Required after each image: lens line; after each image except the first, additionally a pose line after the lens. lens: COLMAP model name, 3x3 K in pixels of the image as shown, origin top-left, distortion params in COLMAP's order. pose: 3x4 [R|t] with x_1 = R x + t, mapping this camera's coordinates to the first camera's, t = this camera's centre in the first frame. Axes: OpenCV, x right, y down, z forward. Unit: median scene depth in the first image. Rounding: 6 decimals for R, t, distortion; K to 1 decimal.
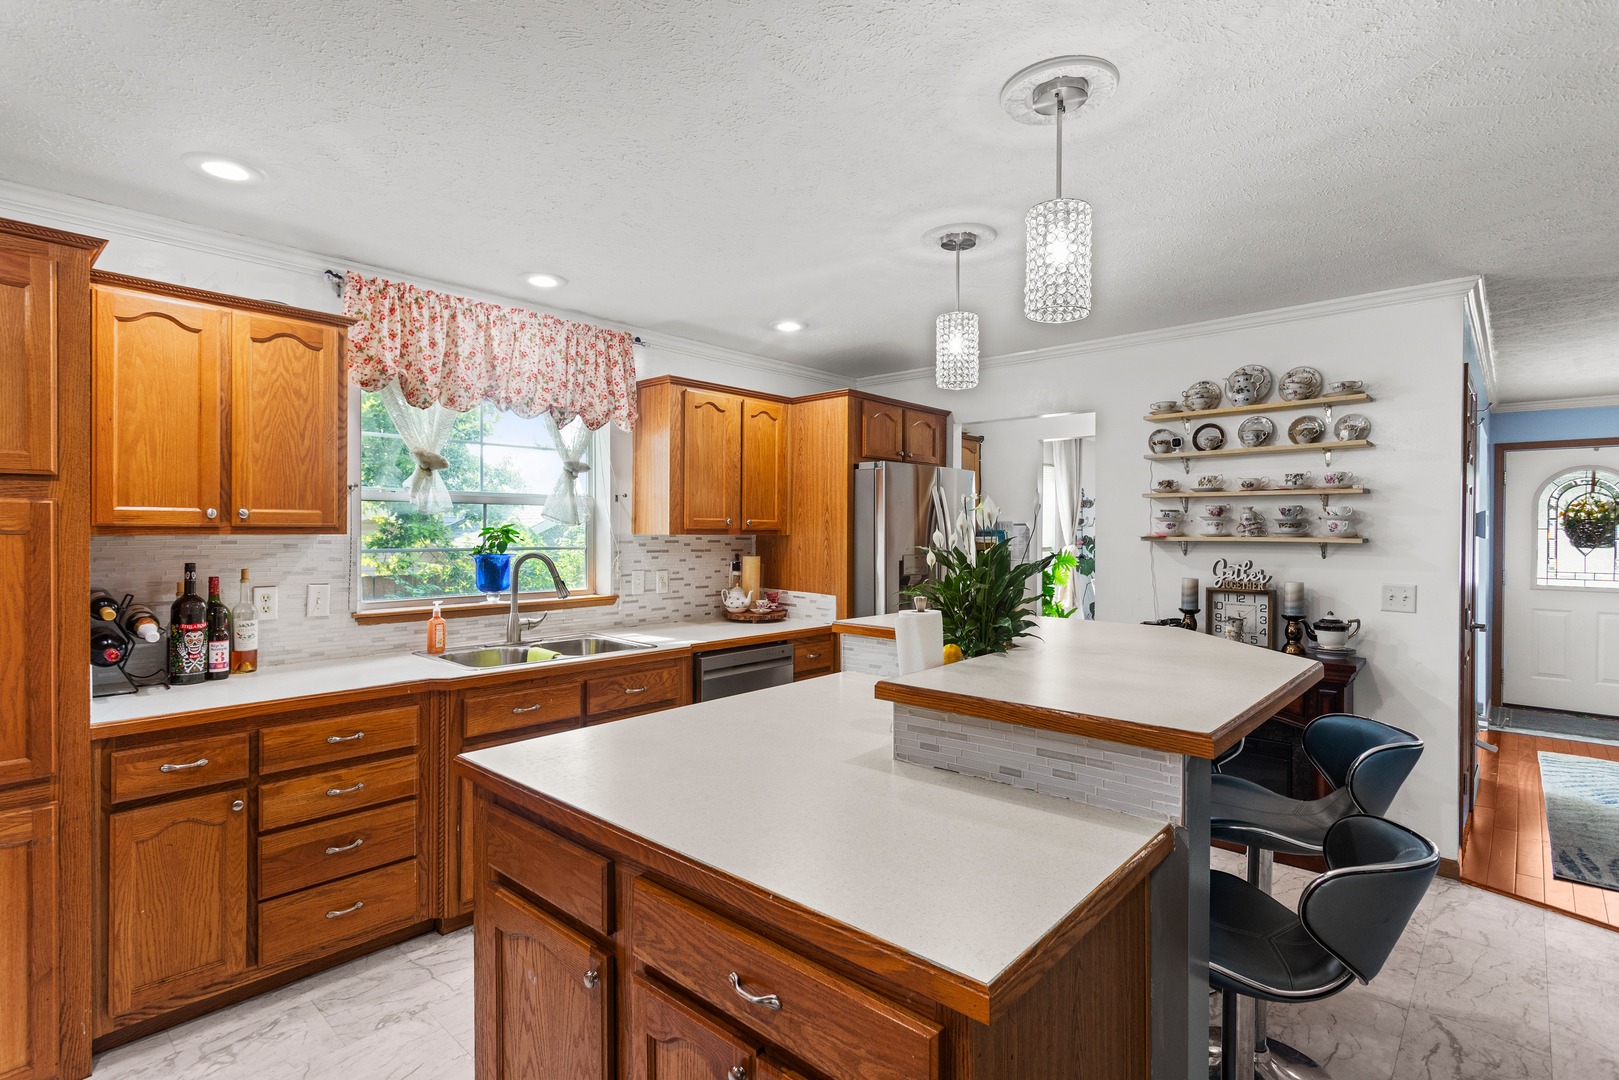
lens RADIAL K [[782.0, 0, 805.0], [0, 782.0, 533.8], [0, 0, 1]] dist [0.001640, 0.001823]
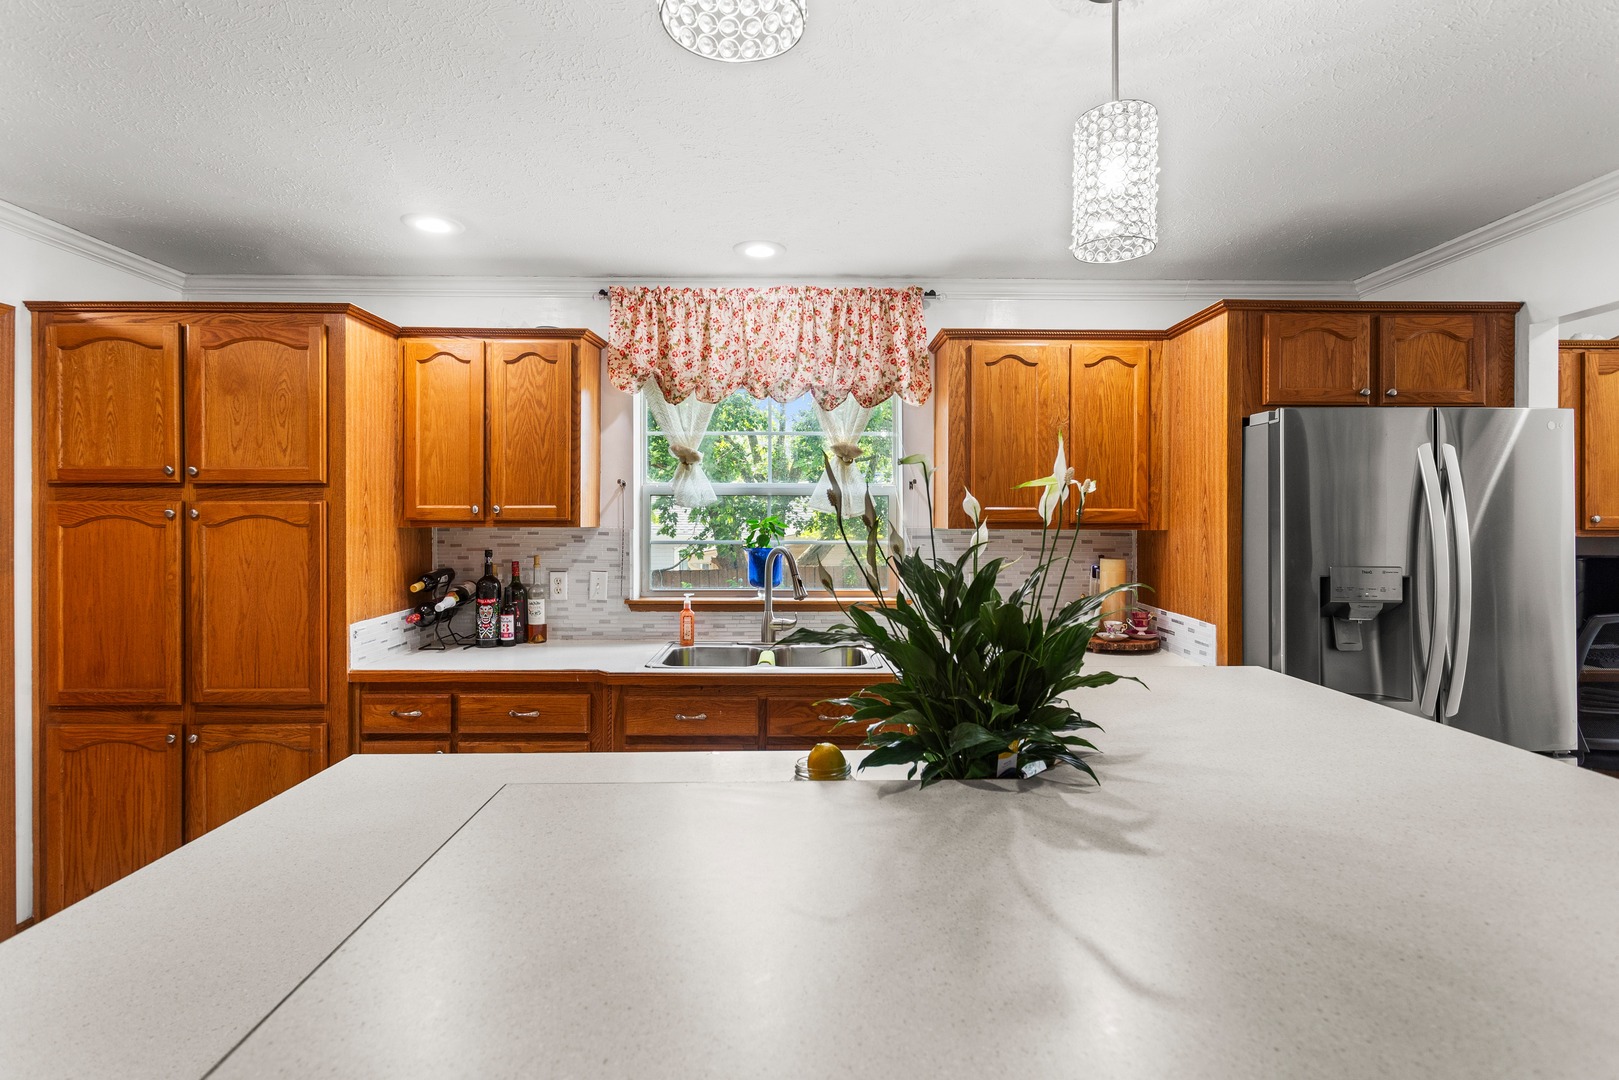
lens RADIAL K [[782.0, 0, 802.7], [0, 782.0, 518.3], [0, 0, 1]] dist [0.001640, 0.001823]
pose [[0.683462, -0.002566, -0.729981, 0.376014], [-0.003228, 0.999973, -0.006537, -0.004893], [0.729979, 0.006824, 0.683436, 0.424857]]
